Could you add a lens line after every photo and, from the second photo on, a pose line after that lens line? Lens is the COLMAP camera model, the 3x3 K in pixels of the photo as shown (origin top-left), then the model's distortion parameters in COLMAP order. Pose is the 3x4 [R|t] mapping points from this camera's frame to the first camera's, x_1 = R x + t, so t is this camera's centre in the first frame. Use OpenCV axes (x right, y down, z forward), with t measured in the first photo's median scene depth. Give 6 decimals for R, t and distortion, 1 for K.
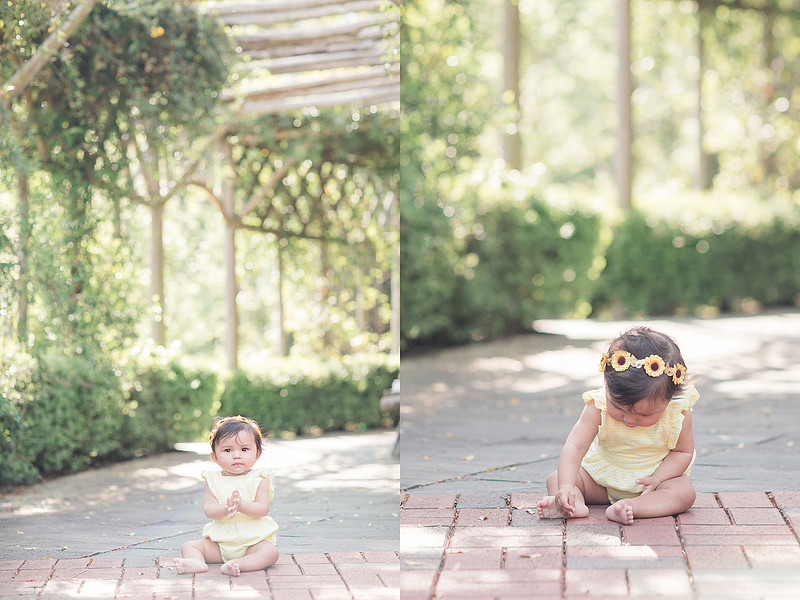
lens RADIAL K [[1890.1, 0, 400.0], [0, 1890.1, 300.0], [0, 0, 1]] dist [-0.077712, 0.369905]
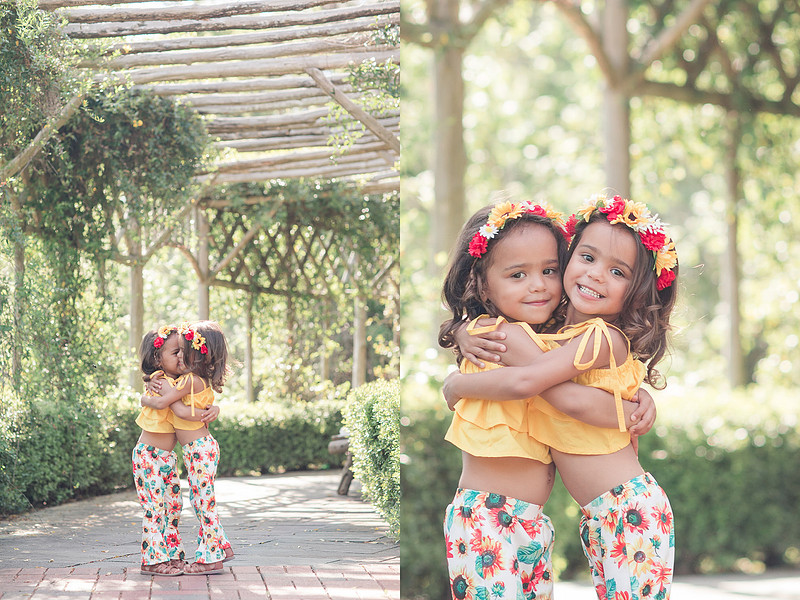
lens RADIAL K [[1890.1, 0, 400.0], [0, 1890.1, 300.0], [0, 0, 1]] dist [-0.077712, 0.369905]
pose [[0.999837, 0.016186, 0.008046, 0.022784], [-0.016015, 0.999652, -0.020940, -0.010855], [-0.008383, 0.020808, 0.999748, -0.146643]]
